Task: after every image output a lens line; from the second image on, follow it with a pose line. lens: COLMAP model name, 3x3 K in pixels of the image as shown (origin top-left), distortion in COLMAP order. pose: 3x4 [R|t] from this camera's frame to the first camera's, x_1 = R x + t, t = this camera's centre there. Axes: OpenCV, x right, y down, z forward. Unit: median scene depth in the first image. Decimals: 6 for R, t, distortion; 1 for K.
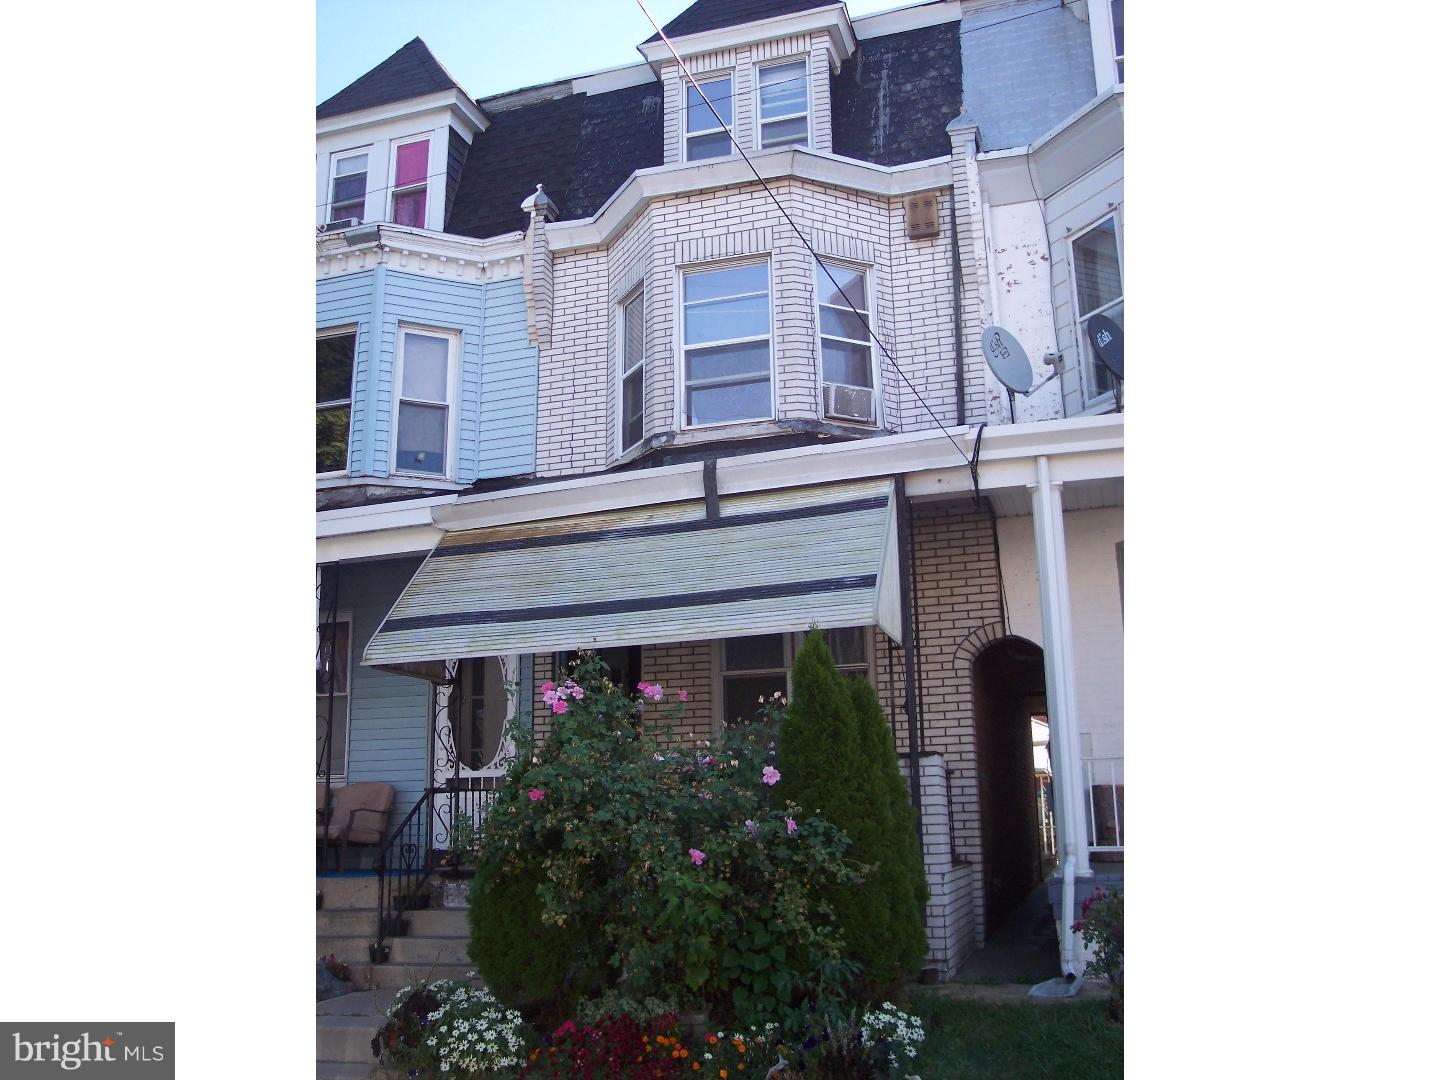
lens RADIAL K [[1210.4, 0, 720.0], [0, 1210.4, 540.0], [0, 0, 1]] dist [-0.117529, 0.004735]
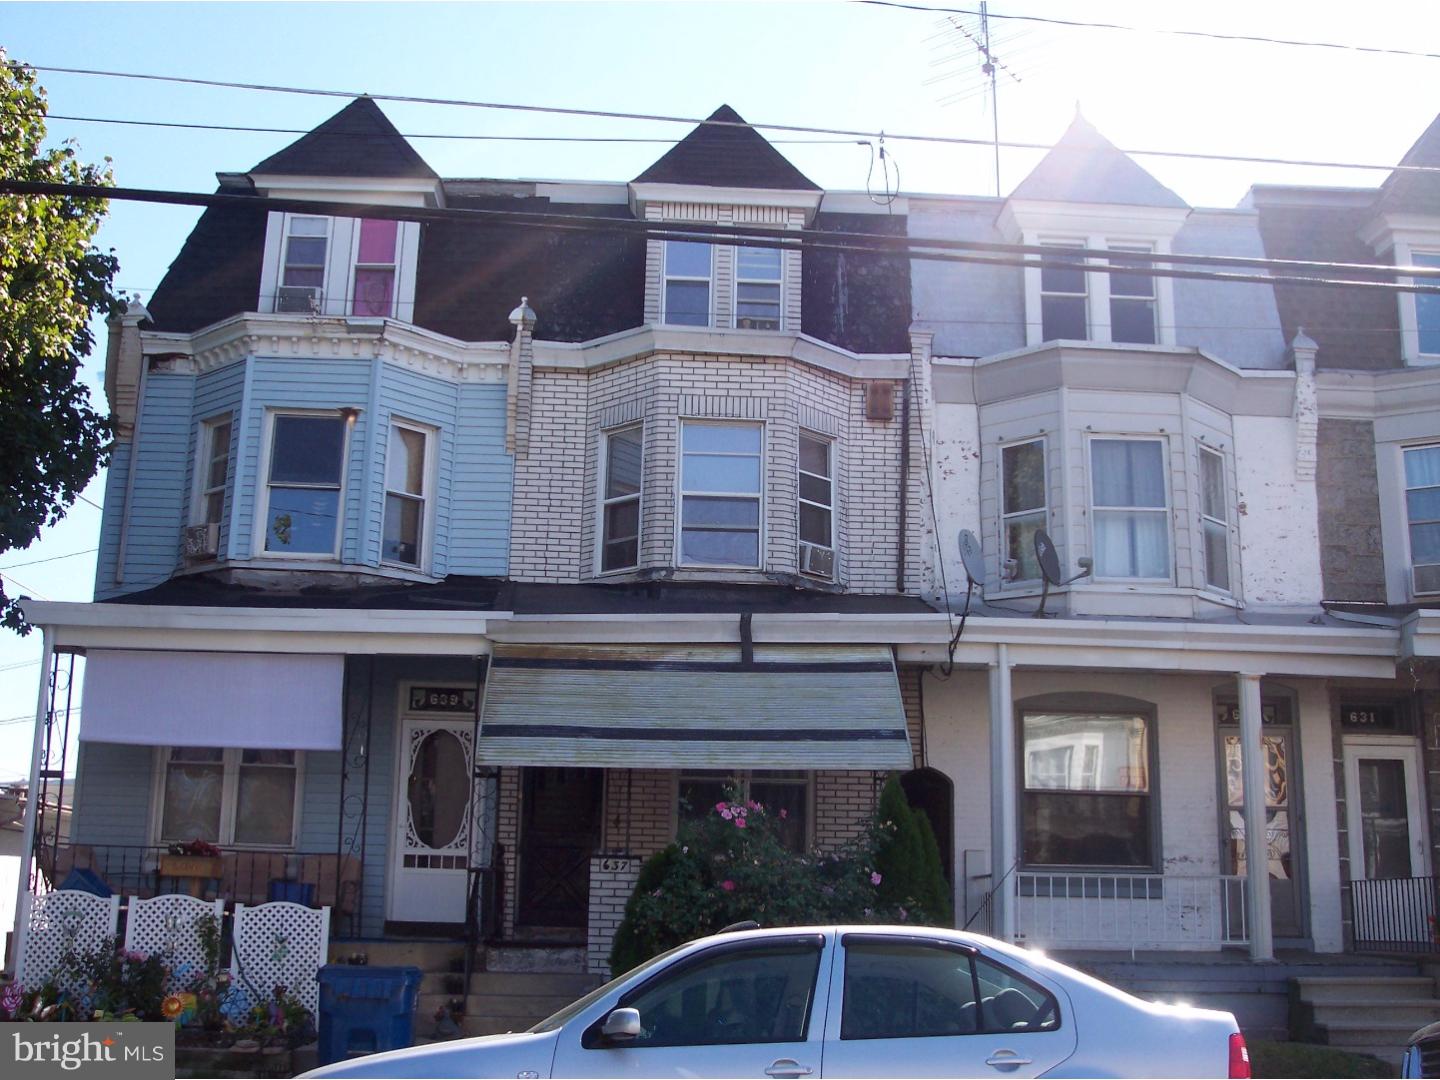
lens RADIAL K [[1565.1, 0, 720.0], [0, 1565.1, 540.0], [0, 0, 1]] dist [-0.176615, 0.009518]
pose [[0.942037, 0.117205, 0.314372, -0.443928], [-0.115472, 0.993016, -0.024198, -0.081175], [-0.315012, -0.013506, 0.948991, -0.403034]]
